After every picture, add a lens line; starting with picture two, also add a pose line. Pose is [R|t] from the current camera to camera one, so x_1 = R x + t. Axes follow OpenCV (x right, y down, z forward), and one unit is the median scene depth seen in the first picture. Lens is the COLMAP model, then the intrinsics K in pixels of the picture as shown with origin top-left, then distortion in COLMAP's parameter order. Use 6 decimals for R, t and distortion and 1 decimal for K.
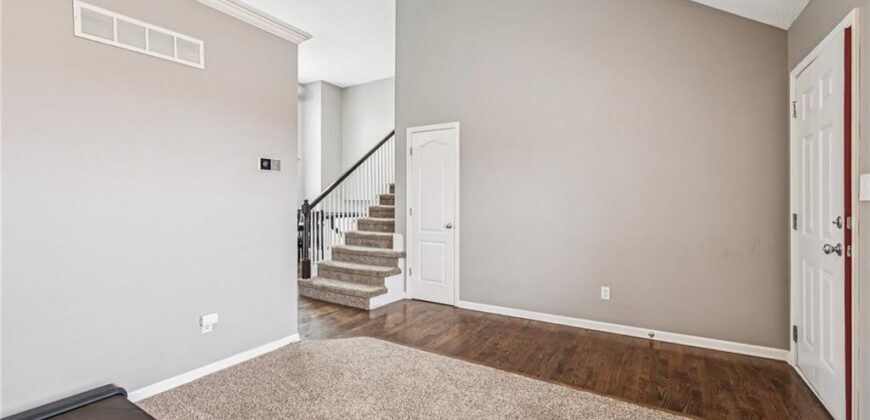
lens RADIAL K [[362.5, 0, 433.6], [0, 362.5, 204.6], [0, 0, 1]] dist [0.003905, 0.000177]
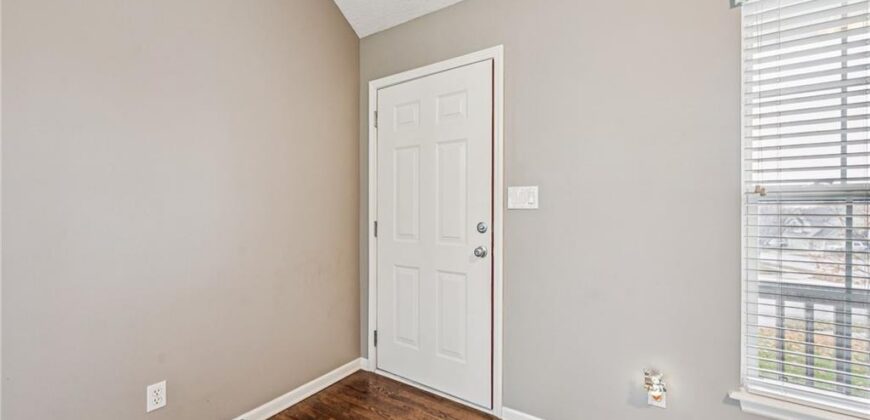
lens RADIAL K [[345.6, 0, 435.1], [0, 345.6, 214.0], [0, 0, 1]] dist [-0.000502, -0.000037]
pose [[0.032941, -0.008013, 0.999425, 0.027166], [0.008279, 0.999936, 0.007744, -0.003602], [-0.999423, 0.008019, 0.033005, 0.764261]]
